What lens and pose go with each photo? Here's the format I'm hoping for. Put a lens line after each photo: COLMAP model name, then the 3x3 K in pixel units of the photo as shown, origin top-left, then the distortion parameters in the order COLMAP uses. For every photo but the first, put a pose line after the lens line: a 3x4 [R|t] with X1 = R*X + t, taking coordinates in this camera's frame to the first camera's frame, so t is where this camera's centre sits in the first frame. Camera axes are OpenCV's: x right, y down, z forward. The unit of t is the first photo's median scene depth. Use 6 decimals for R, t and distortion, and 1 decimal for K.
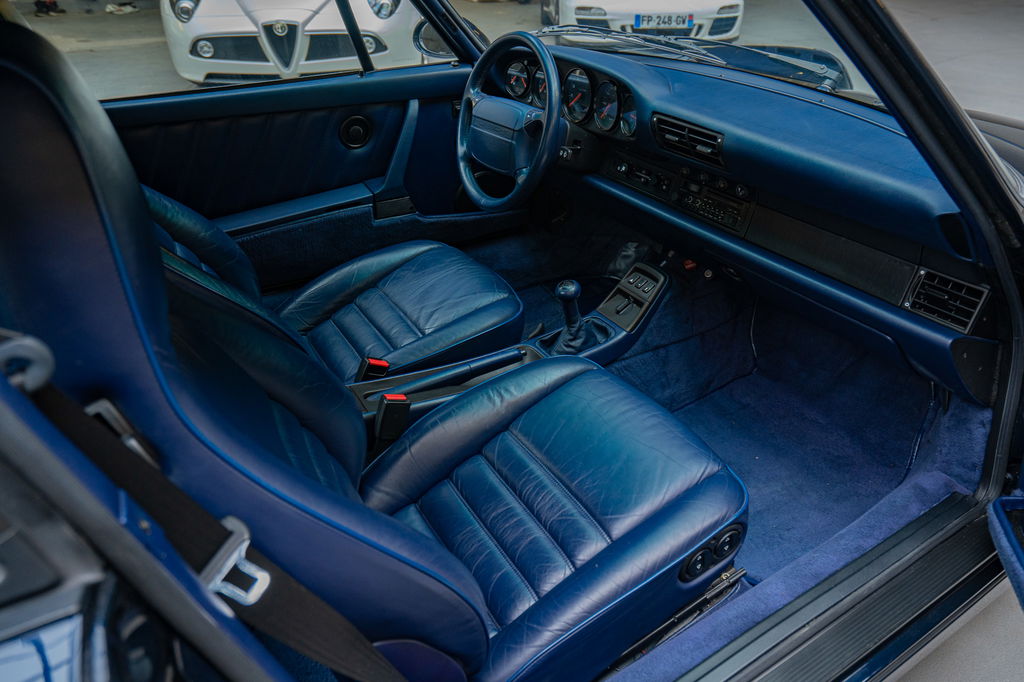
lens RADIAL K [[675.5, 0, 536.0], [0, 675.5, 345.1], [0, 0, 1]] dist [-0.010487, -0.001505]
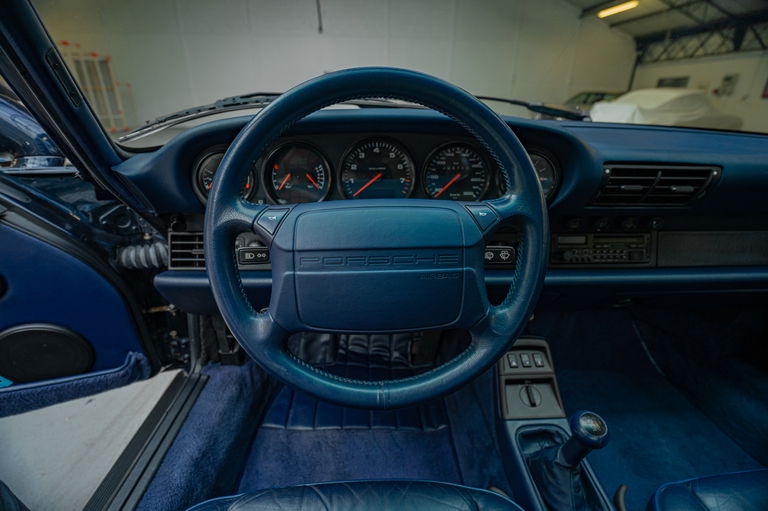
lens RADIAL K [[371.0, 0, 384.0], [0, 371.0, 255.5], [0, 0, 1]] dist [-0.037879, 0.001184]
pose [[0.507725, -0.342962, 0.790312, -0.315857], [0.448782, 0.888340, 0.097188, -0.405583], [-0.735398, 0.305334, 0.604947, 0.968858]]
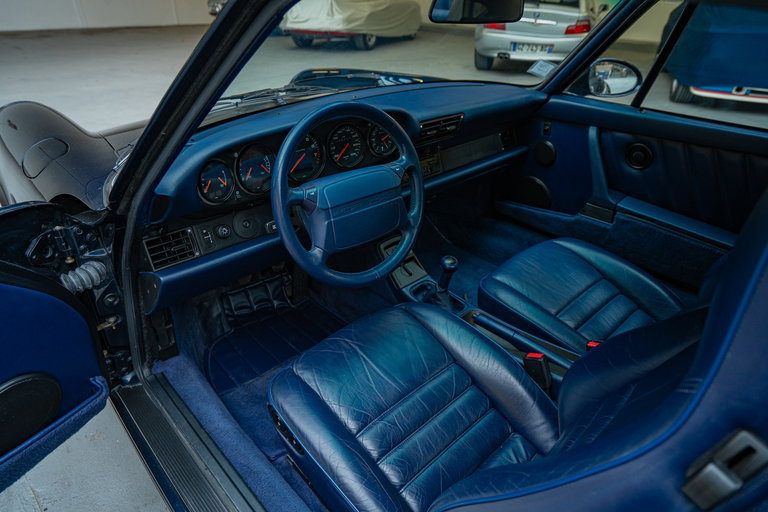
lens RADIAL K [[506.7, 0, 402.0], [0, 506.7, 259.0], [0, 0, 1]] dist [-0.010487, -0.001505]
pose [[-0.214840, -0.490286, 0.844668, -0.825961], [0.493645, 0.691740, 0.527077, -0.715489], [-0.842709, 0.530203, 0.093413, 1.084477]]
